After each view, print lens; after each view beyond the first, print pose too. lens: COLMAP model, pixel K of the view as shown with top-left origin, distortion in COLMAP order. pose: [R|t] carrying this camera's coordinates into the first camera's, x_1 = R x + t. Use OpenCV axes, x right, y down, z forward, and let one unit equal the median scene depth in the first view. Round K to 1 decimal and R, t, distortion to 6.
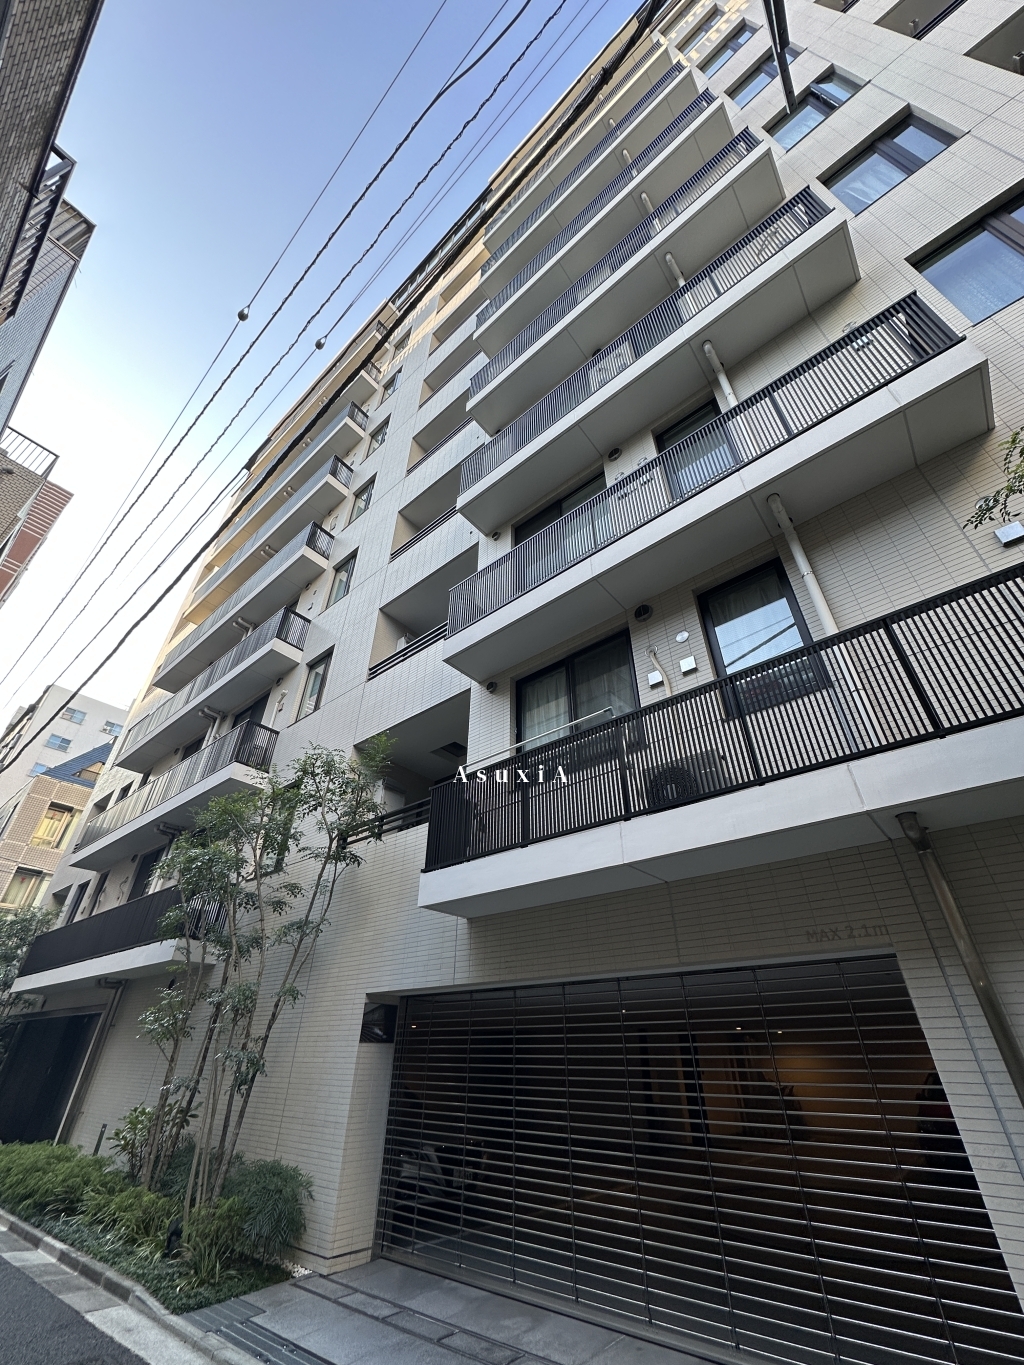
lens RADIAL K [[541.3, 0, 512.0], [0, 541.3, 682.5], [0, 0, 1]] dist [-0.003277, 0.000369]
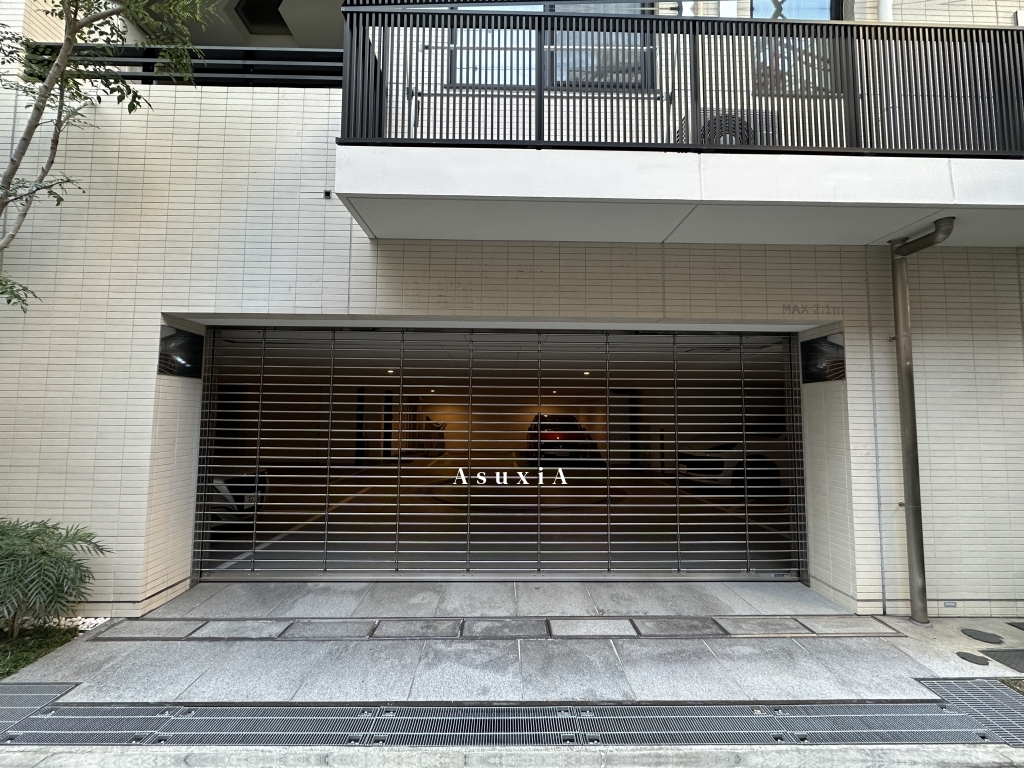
lens RADIAL K [[433.3, 0, 512.0], [0, 433.3, 384.0], [0, 0, 1]] dist [-0.003723, 0.000330]
pose [[0.753299, 0.048655, 0.655876, -0.328106], [-0.378306, 0.847817, 0.371605, 0.325042], [-0.537982, -0.528052, 0.657066, 0.417784]]
